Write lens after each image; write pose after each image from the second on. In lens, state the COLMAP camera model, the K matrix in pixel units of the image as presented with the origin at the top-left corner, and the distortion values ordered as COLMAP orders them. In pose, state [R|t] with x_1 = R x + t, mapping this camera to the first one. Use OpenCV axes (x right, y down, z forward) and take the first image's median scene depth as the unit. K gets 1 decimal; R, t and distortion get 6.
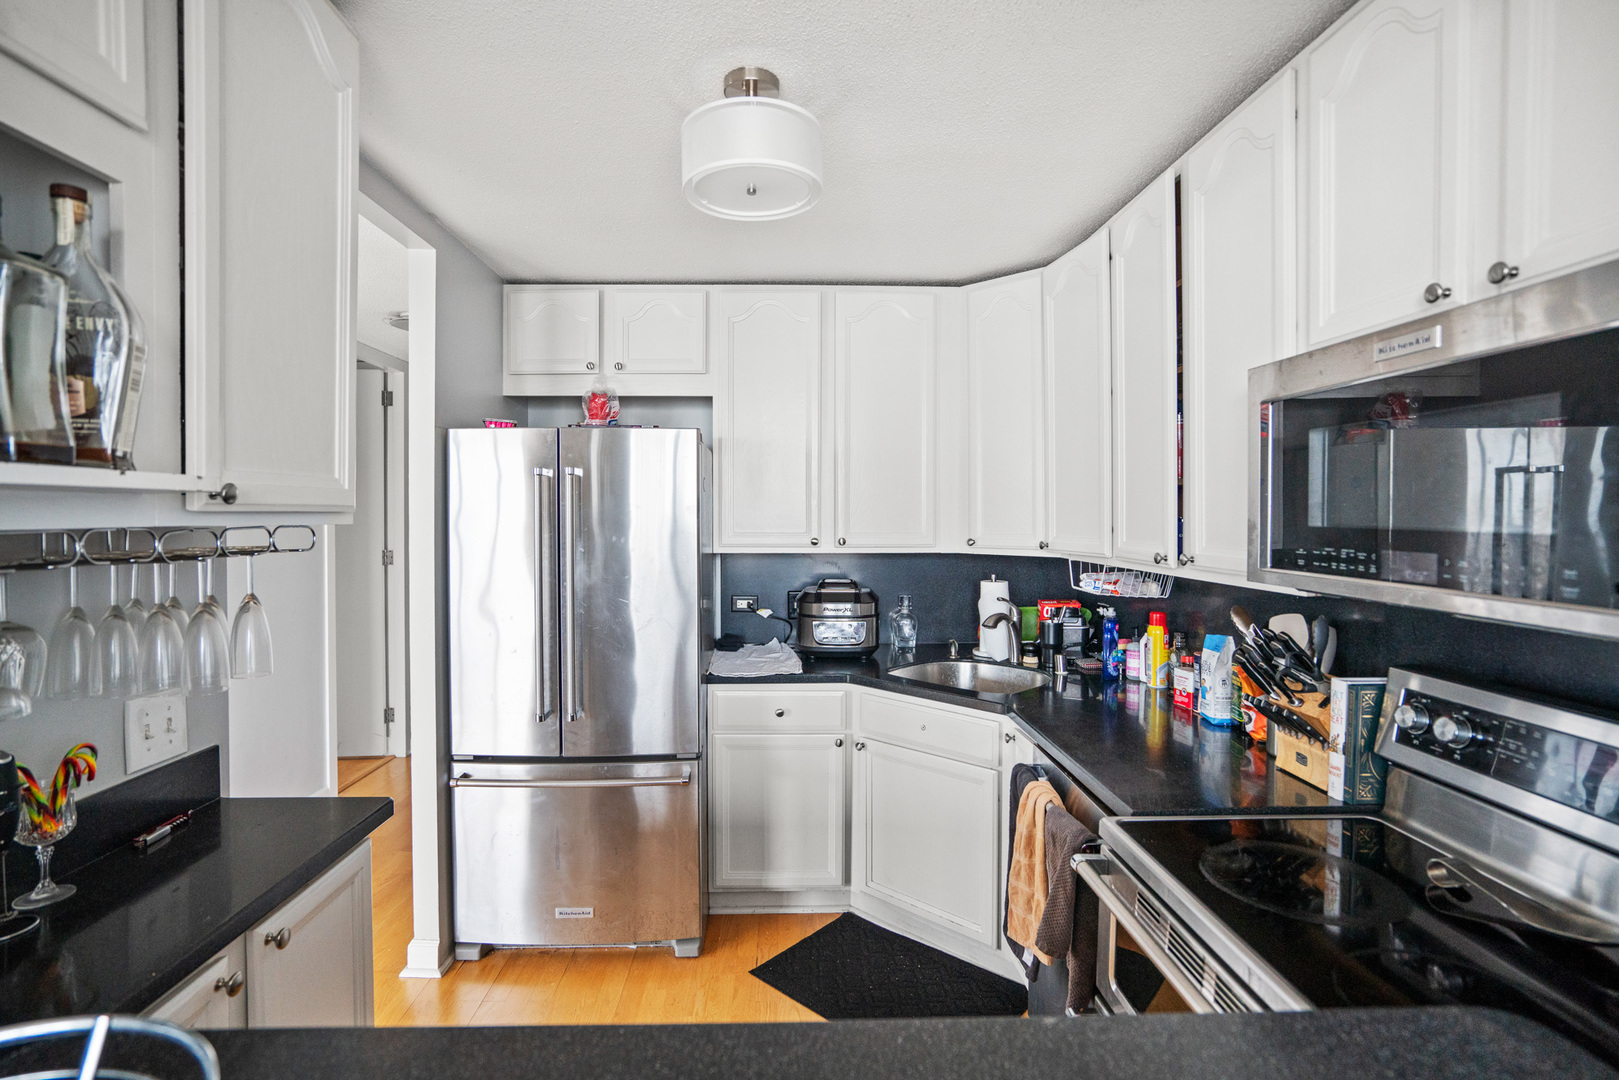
lens RADIAL K [[759.0, 0, 808.6], [0, 759.0, 554.4], [0, 0, 1]] dist [-0.046044, 0.001289]
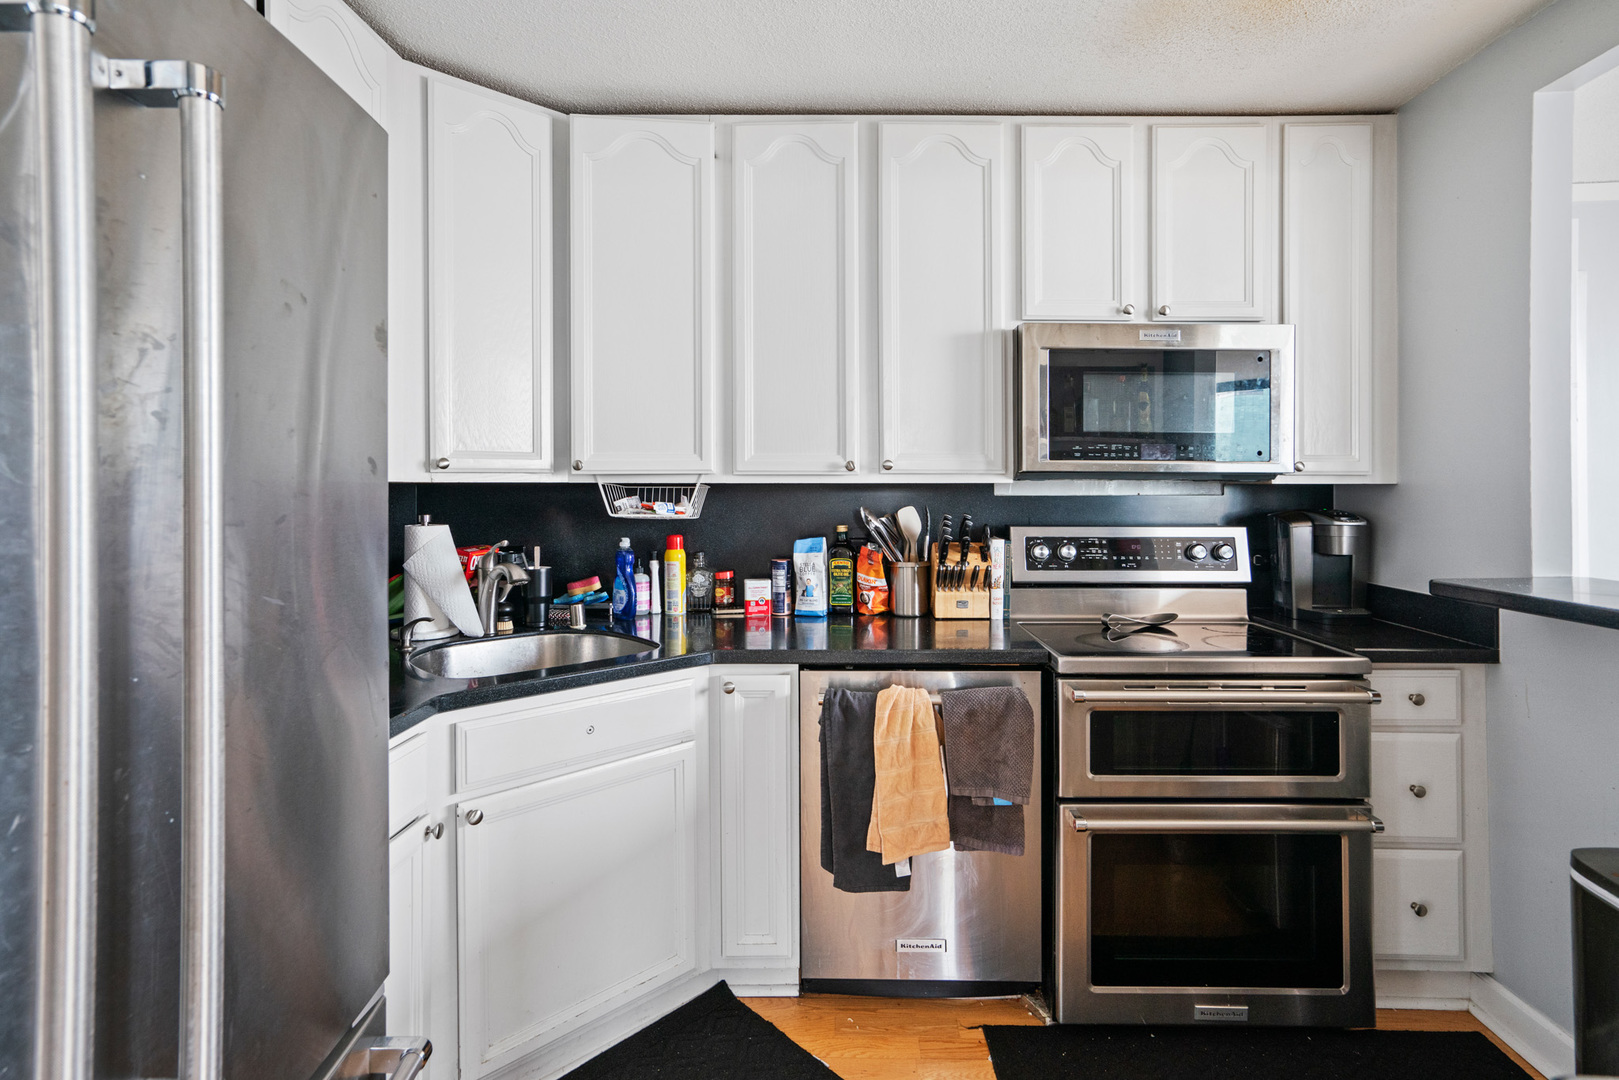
lens RADIAL K [[769.1, 0, 811.0], [0, 769.1, 501.4], [0, 0, 1]] dist [-0.054618, 0.000194]
pose [[0.041845, -0.009620, 0.999078, -0.862810], [0.055016, 0.998459, 0.007309, 0.058297], [-0.997608, 0.054660, 0.042309, 1.305531]]
